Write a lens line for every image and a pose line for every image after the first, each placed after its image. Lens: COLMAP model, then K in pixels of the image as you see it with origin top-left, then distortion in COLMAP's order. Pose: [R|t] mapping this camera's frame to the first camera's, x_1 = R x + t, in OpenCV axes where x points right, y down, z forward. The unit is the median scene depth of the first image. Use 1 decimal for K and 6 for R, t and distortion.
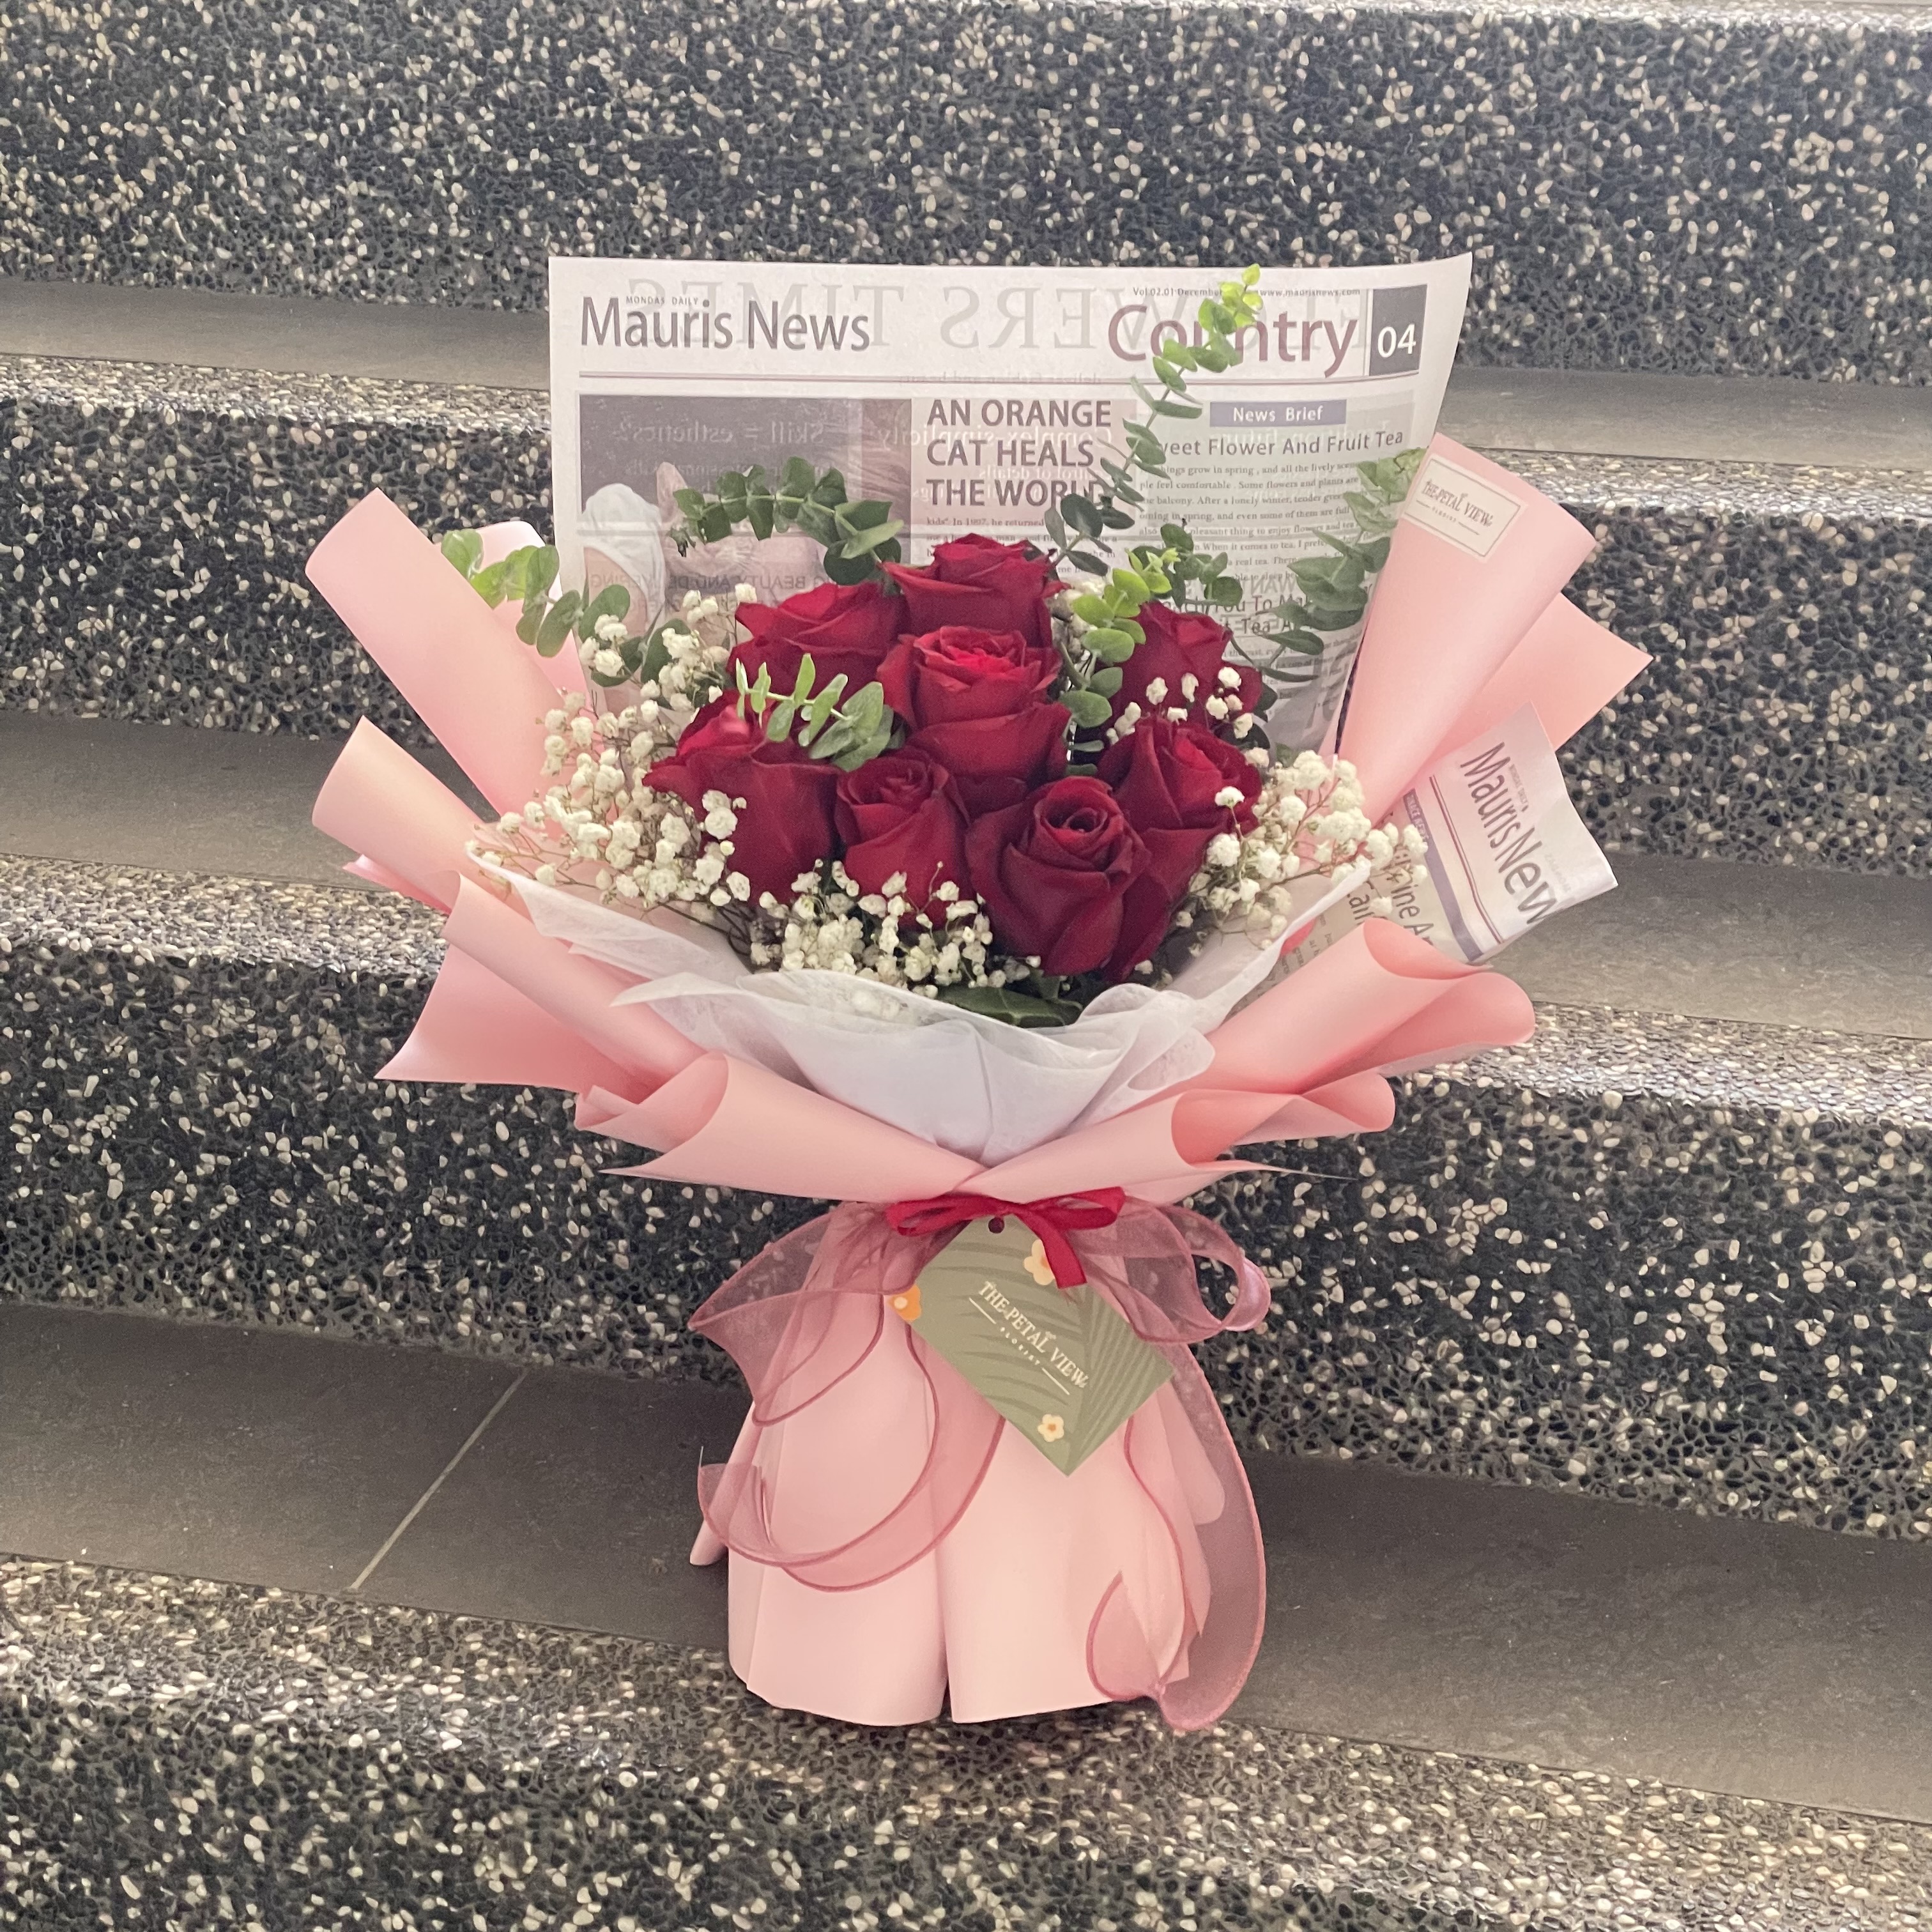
lens RADIAL K [[3668.0, 0, 1008.6], [0, 3668.0, 966.2], [0, 0, 1]] dist [0.152165, -0.230856]
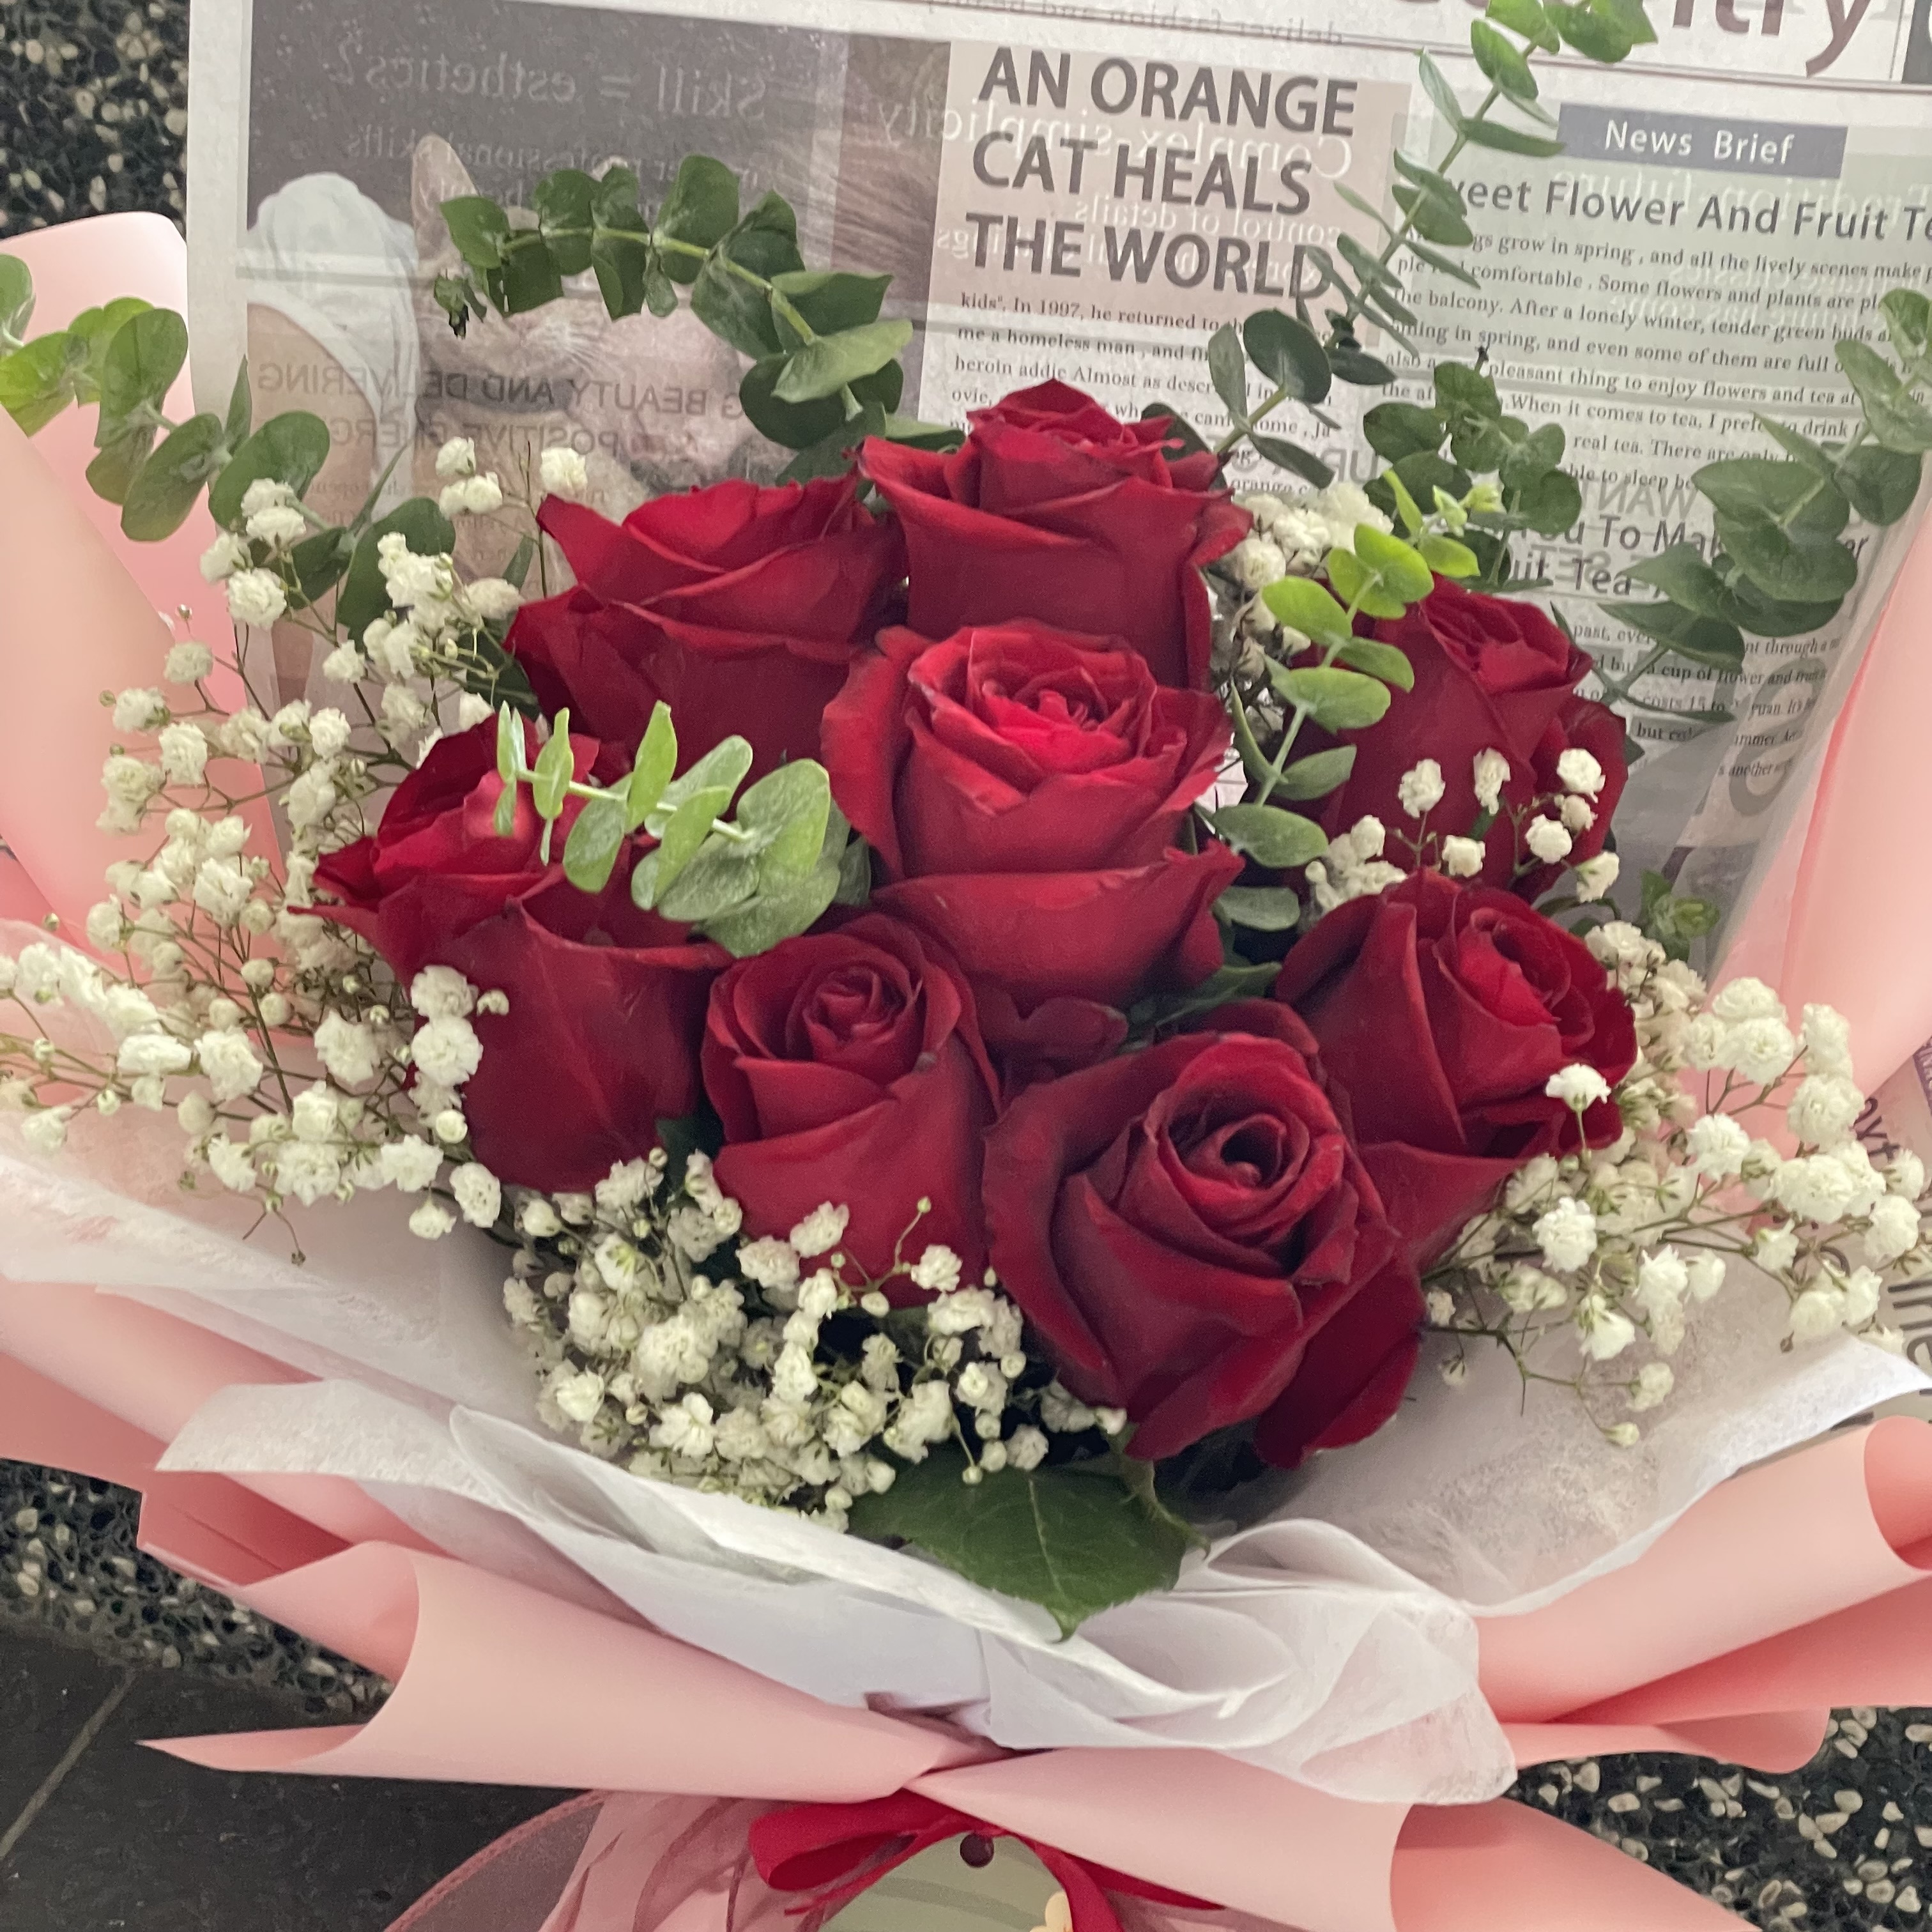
lens RADIAL K [[3668.0, 0, 1008.6], [0, 3668.0, 966.2], [0, 0, 1]] dist [0.152165, -0.230856]
pose [[0.996010, 0.087667, 0.016702, -0.016837], [-0.089228, 0.981734, 0.168040, -0.121248], [-0.001666, -0.168860, 0.985639, 0.515463]]
